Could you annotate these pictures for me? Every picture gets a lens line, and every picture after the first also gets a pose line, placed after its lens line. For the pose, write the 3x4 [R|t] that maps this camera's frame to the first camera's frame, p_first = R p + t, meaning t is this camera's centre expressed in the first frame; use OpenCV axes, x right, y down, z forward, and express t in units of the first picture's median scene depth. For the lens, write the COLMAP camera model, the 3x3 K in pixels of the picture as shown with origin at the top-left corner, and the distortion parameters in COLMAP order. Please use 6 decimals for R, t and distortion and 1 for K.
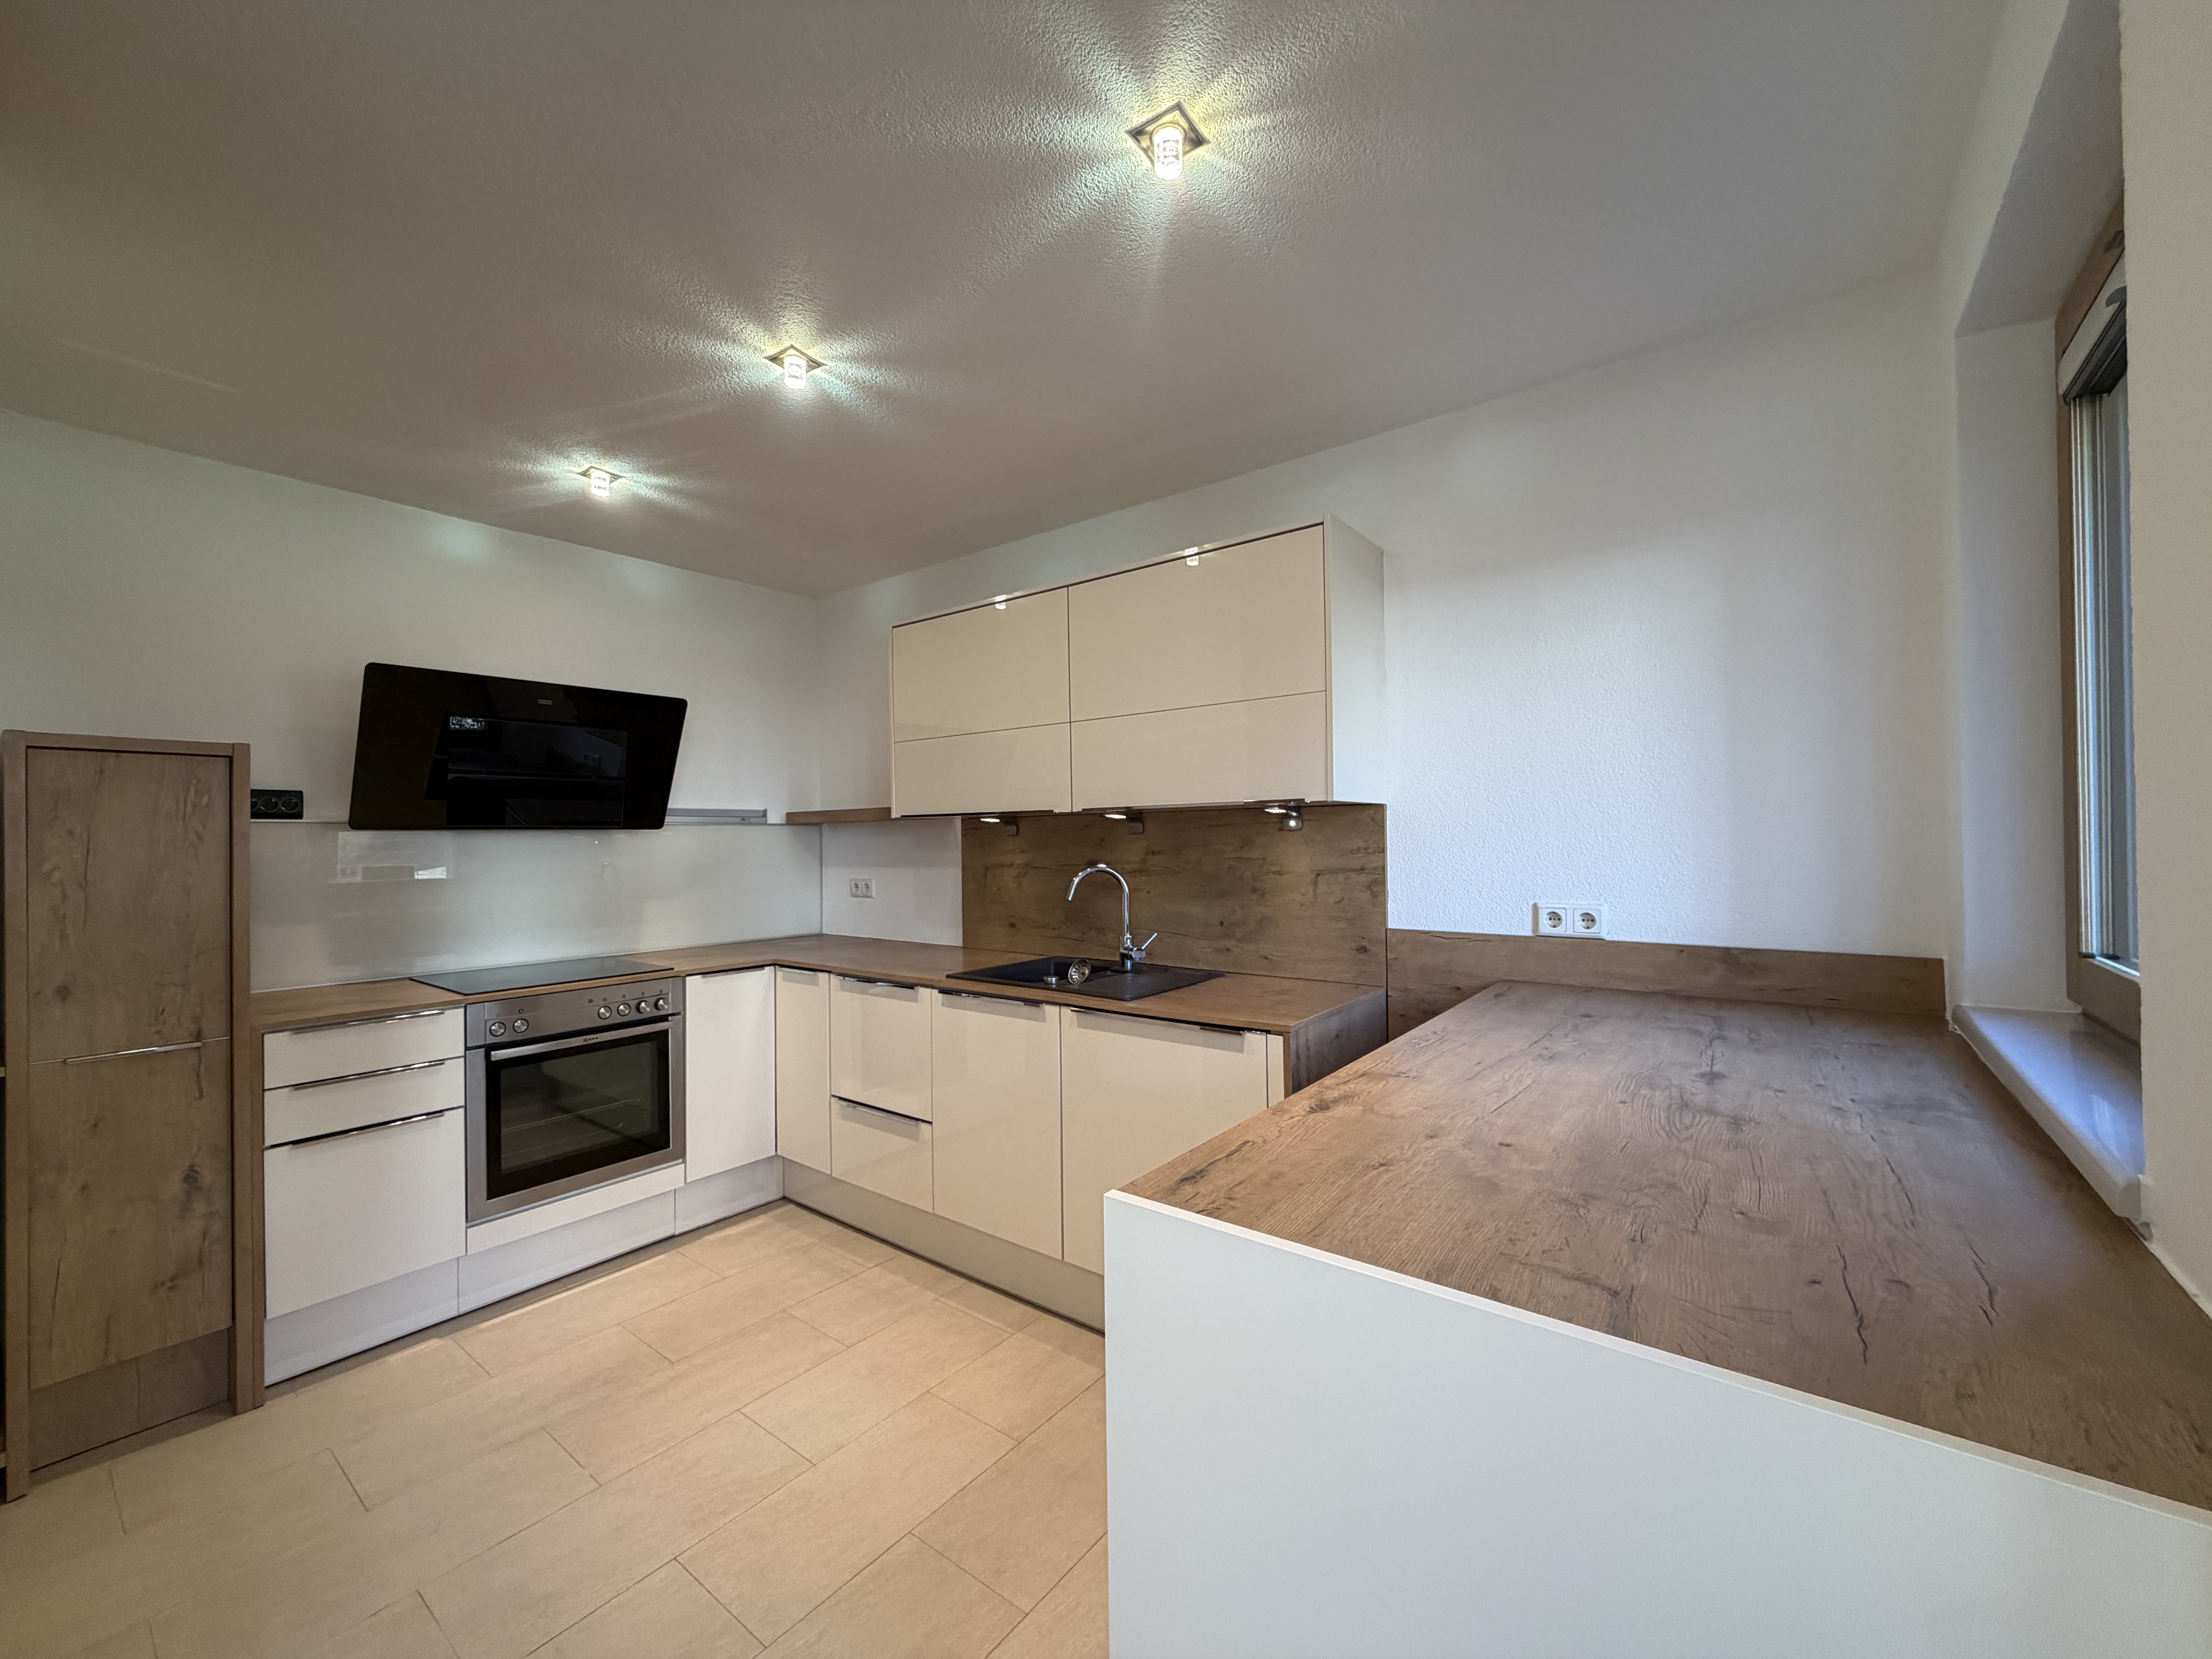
lens RADIAL K [[879.7, 0, 1104.0], [0, 879.7, 829.3], [0, 0, 1]] dist [0.001045, -0.000078]
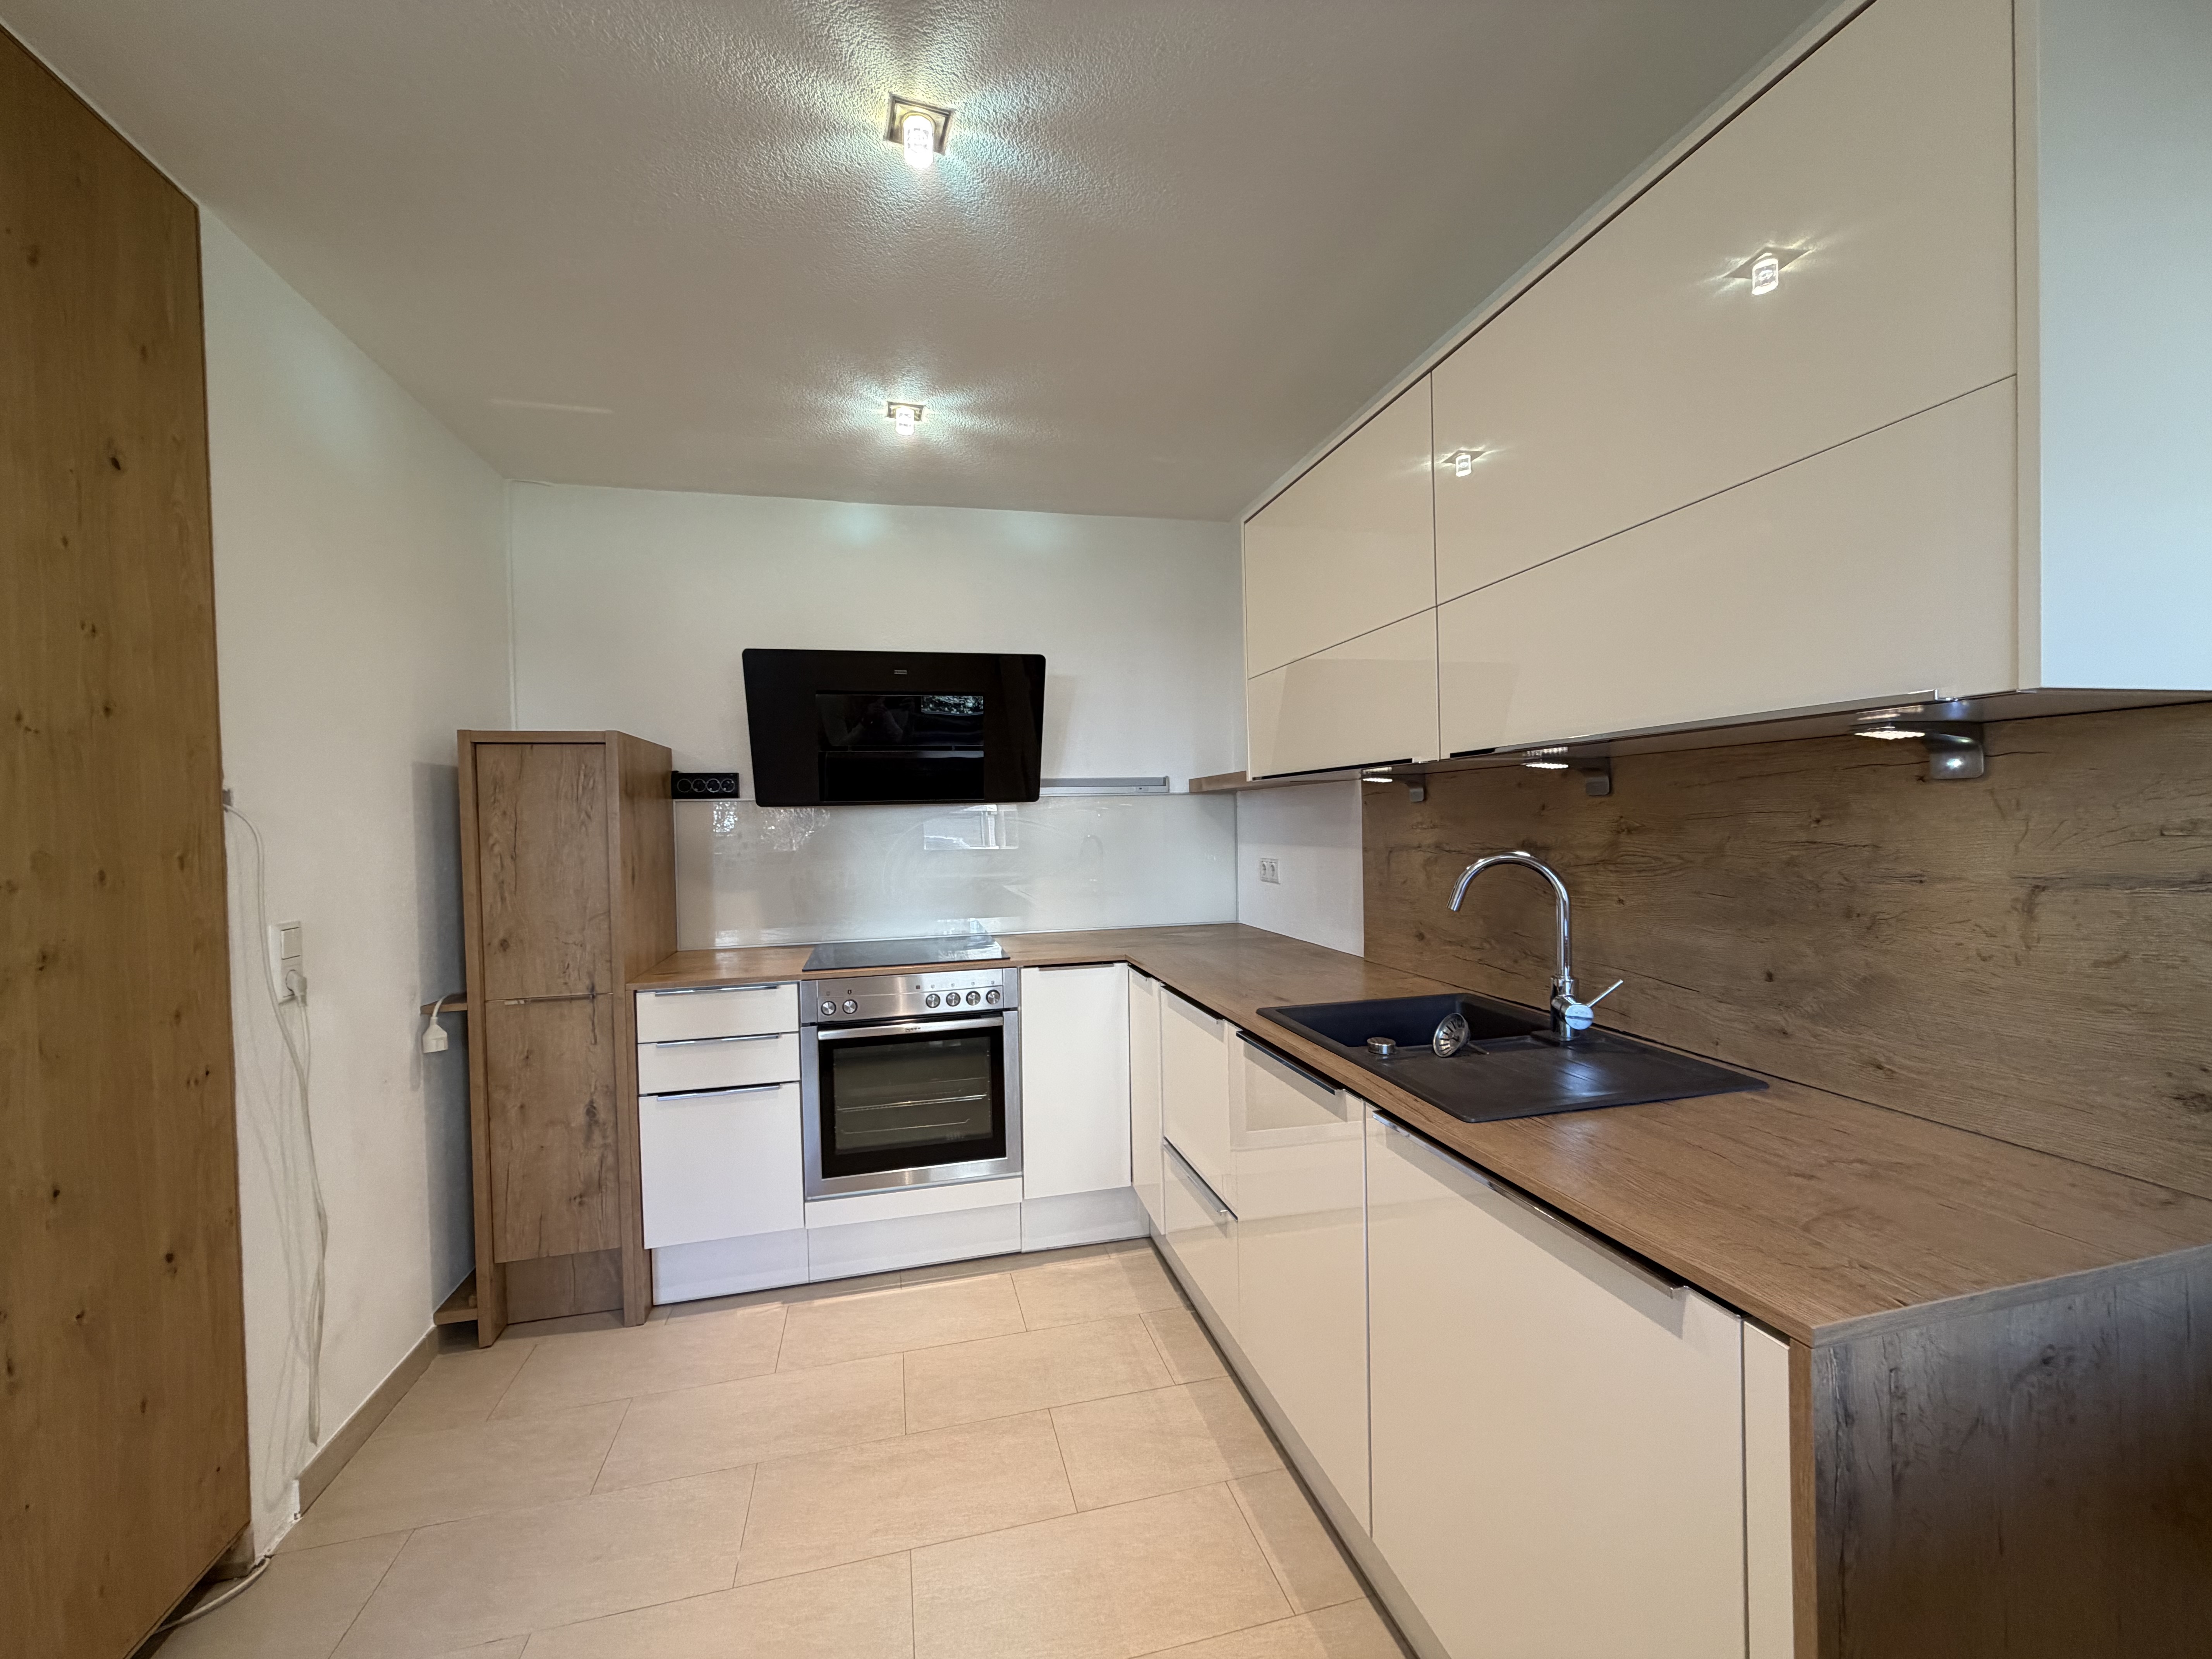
lens RADIAL K [[880.3, 0, 1103.0], [0, 880.3, 832.3], [0, 0, 1]] dist [0.000656, -0.000065]
pose [[0.782400, 0.005139, -0.622755, 0.152848], [0.018696, 0.999321, 0.031735, 0.005067], [0.622496, -0.036472, 0.781773, 0.404133]]
